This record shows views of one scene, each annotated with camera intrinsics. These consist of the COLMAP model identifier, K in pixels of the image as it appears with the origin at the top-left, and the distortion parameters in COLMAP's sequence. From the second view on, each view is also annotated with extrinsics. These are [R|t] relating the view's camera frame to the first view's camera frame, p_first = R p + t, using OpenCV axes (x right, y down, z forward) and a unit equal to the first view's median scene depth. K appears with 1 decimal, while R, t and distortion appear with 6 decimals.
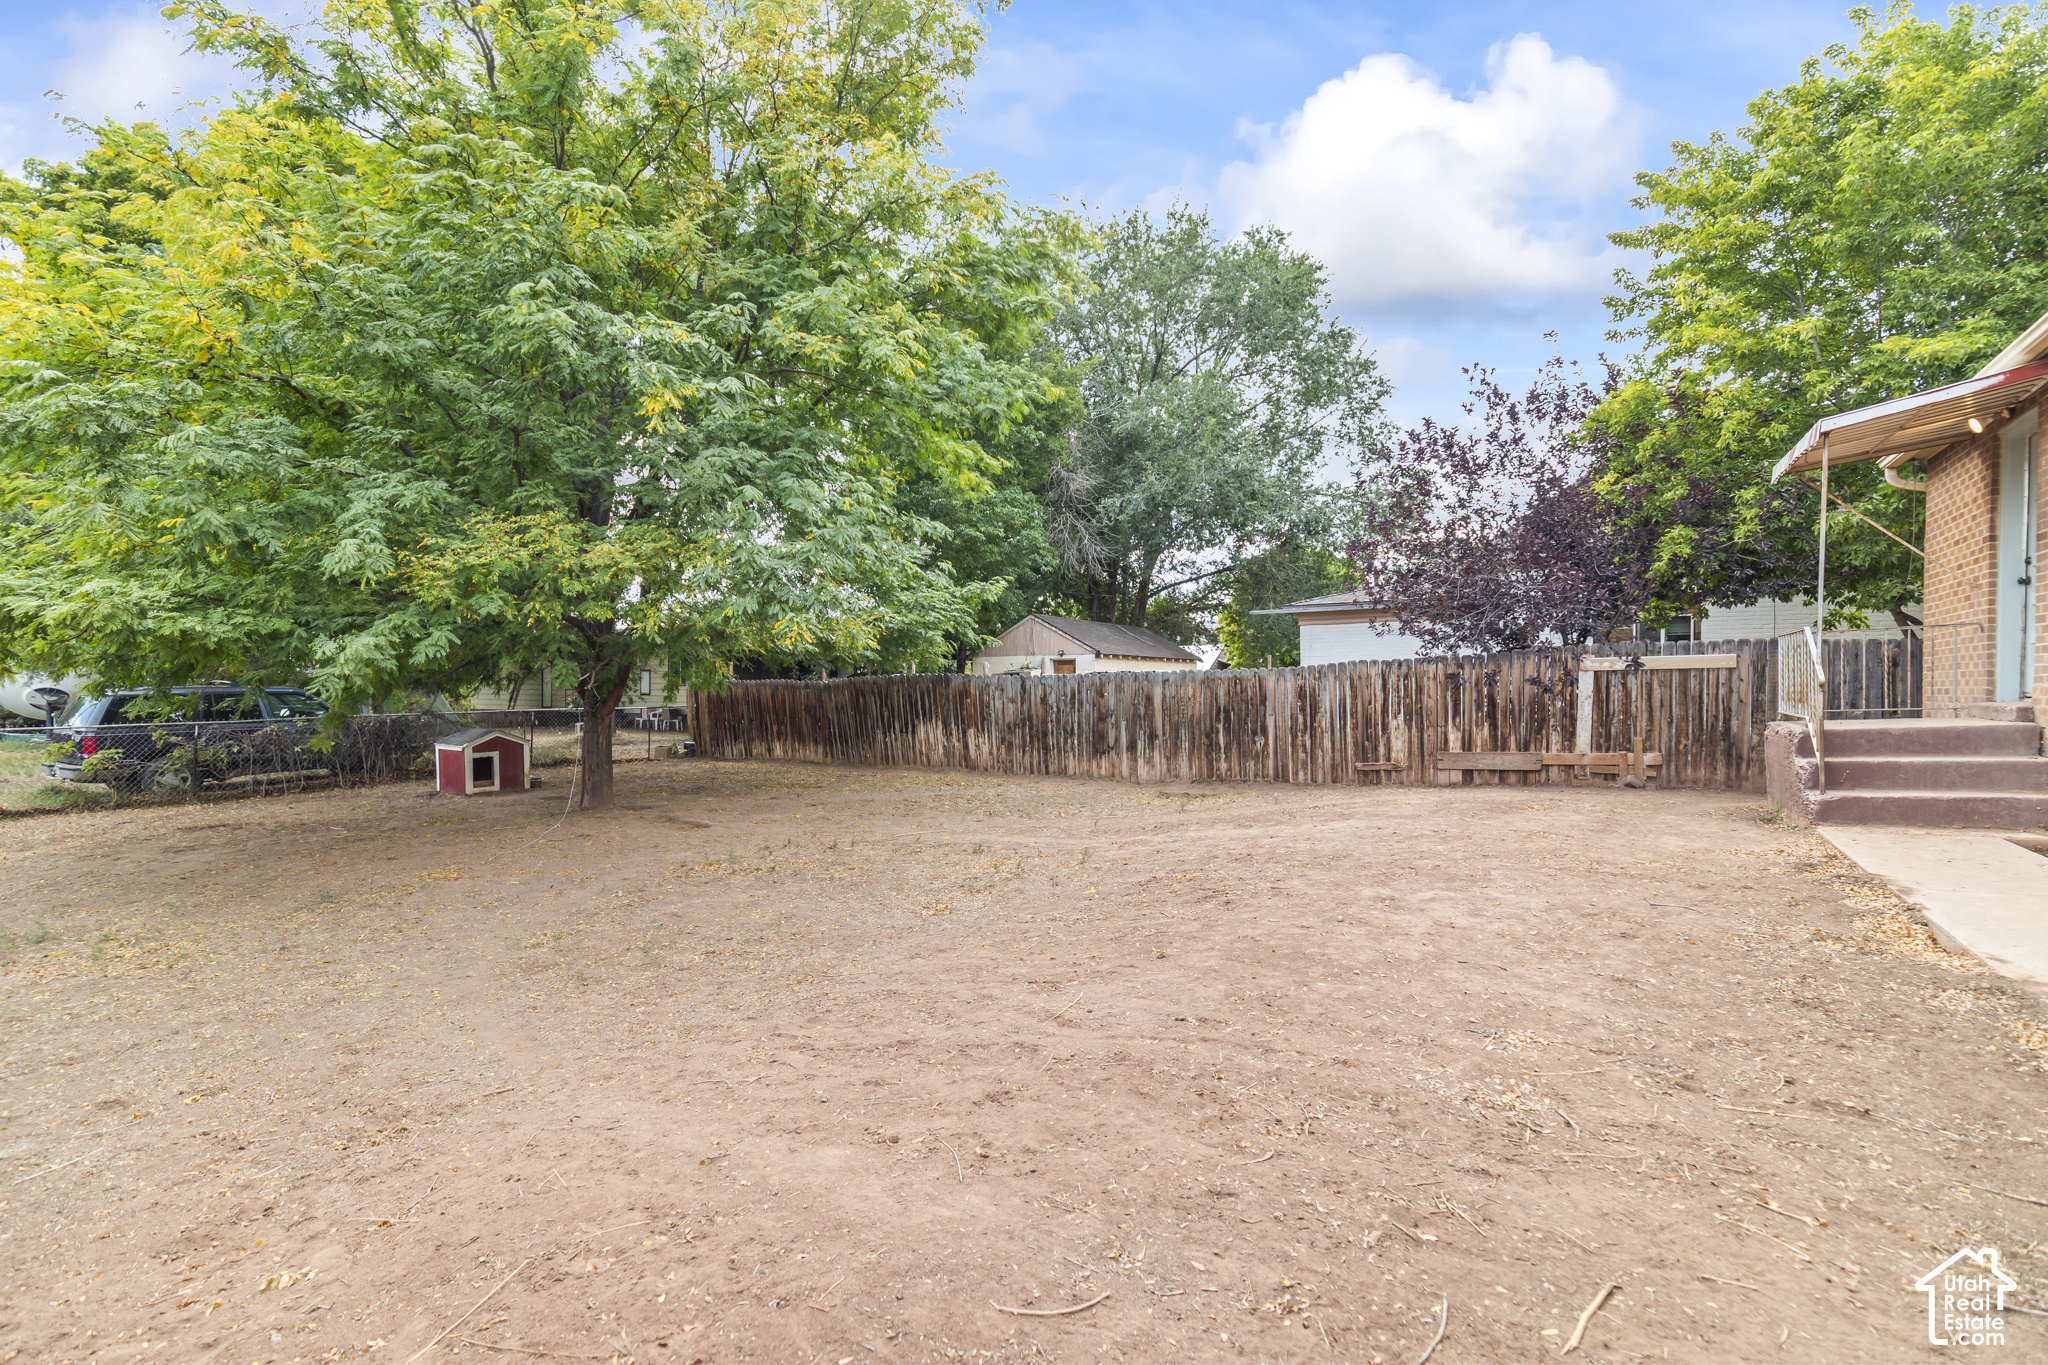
lens RADIAL K [[909.6, 0, 1024.0], [0, 909.6, 682.5], [0, 0, 1]] dist [0.002467, 0.000049]
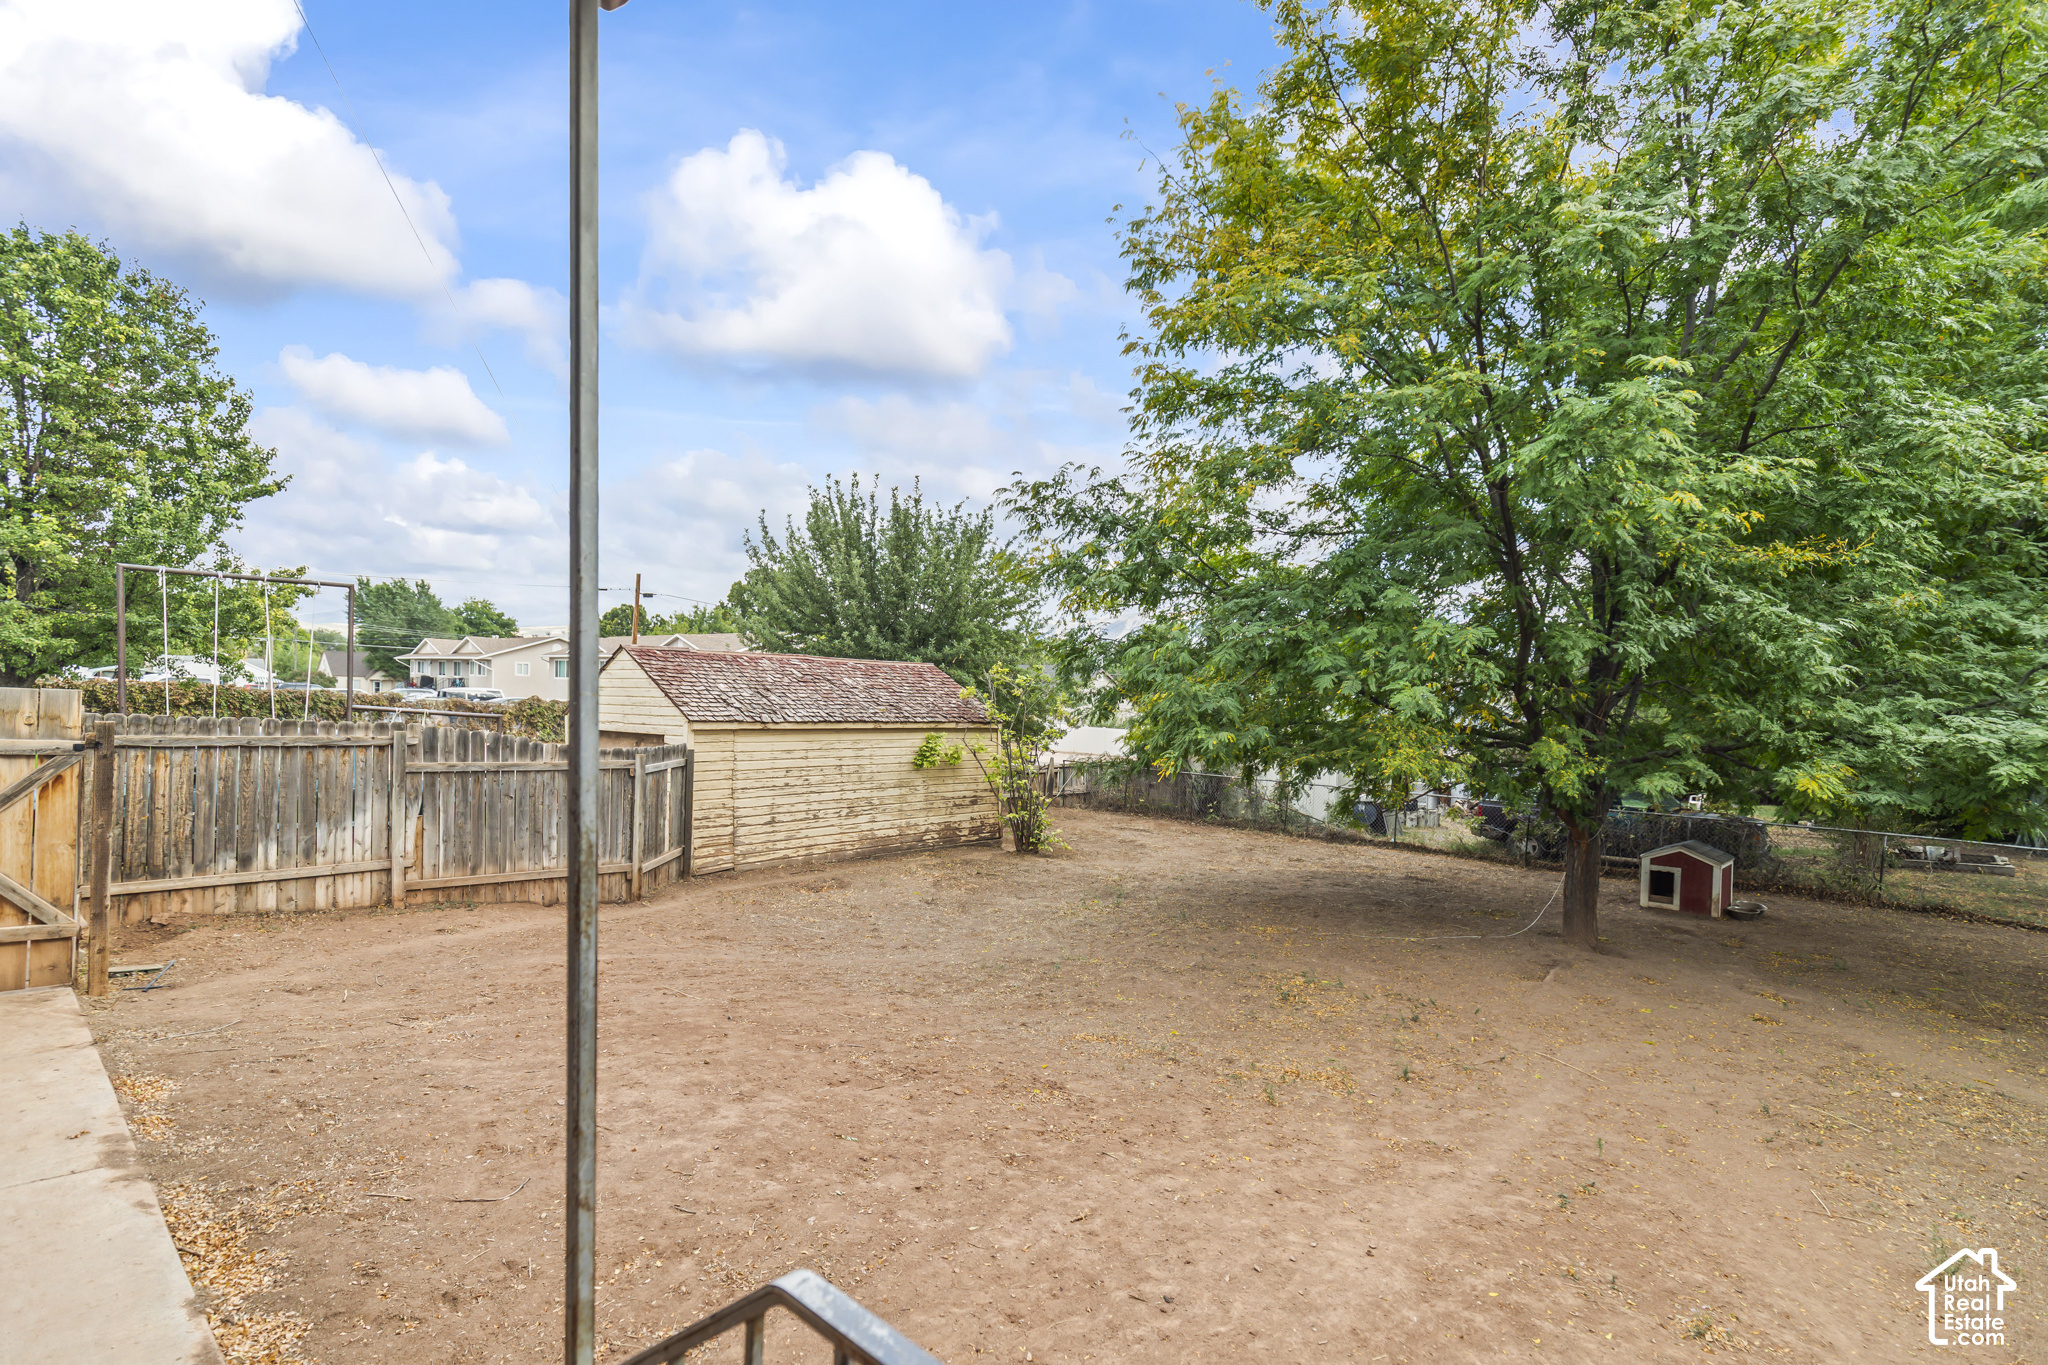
lens RADIAL K [[968.5, 0, 1032.4], [0, 968.5, 728.5], [0, 0, 1]] dist [0.001483, -0.000389]
pose [[-0.186002, 0.022775, -0.982285, 0.497420], [-0.038669, 0.998787, 0.030480, -0.069163], [0.981788, 0.043654, -0.184896, 0.550721]]
